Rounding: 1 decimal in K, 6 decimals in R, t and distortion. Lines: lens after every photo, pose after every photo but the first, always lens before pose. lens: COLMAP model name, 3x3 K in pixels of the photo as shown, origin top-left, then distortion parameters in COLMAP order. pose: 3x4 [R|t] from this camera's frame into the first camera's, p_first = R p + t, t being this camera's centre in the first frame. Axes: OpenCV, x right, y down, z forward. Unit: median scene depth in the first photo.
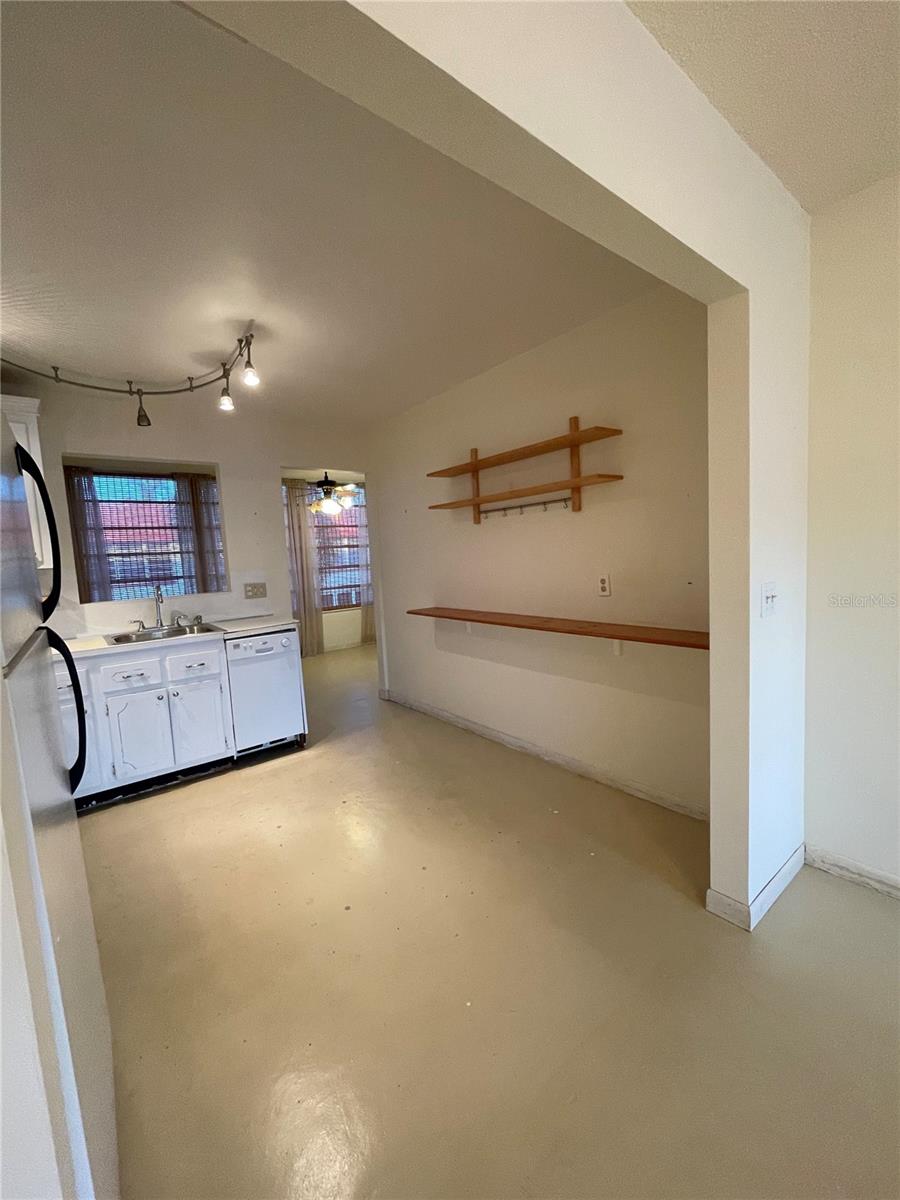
lens RADIAL K [[486.4, 0, 450.2], [0, 486.4, 597.1], [0, 0, 1]] dist [0.000490, 0.000310]
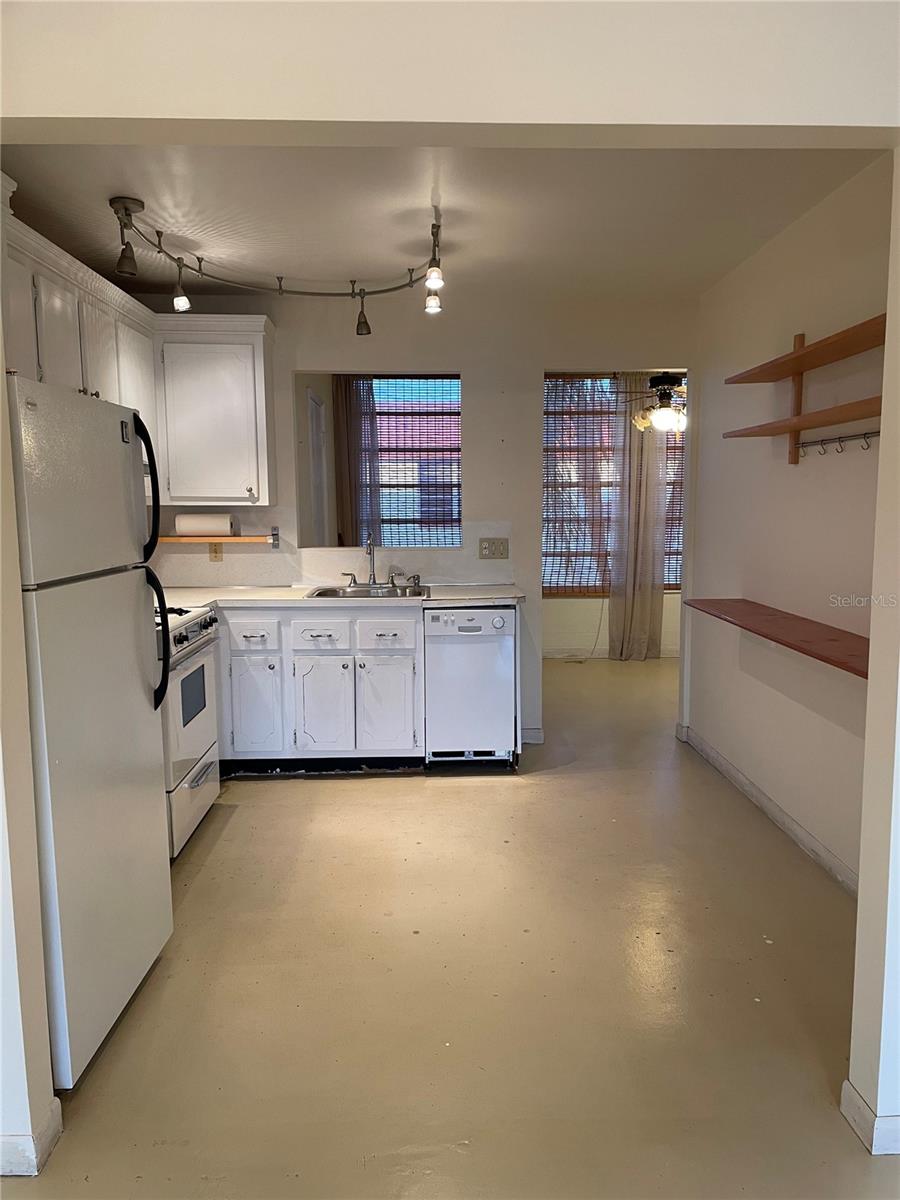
lens RADIAL K [[887.1, 0, 452.9], [0, 887.1, 608.3], [0, 0, 1]] dist [0.089052, -0.002439]
pose [[0.810062, 0.118505, -0.574243, 0.392251], [-0.089581, 0.992879, 0.078528, -0.028467], [0.579460, -0.012172, 0.814910, -0.135035]]
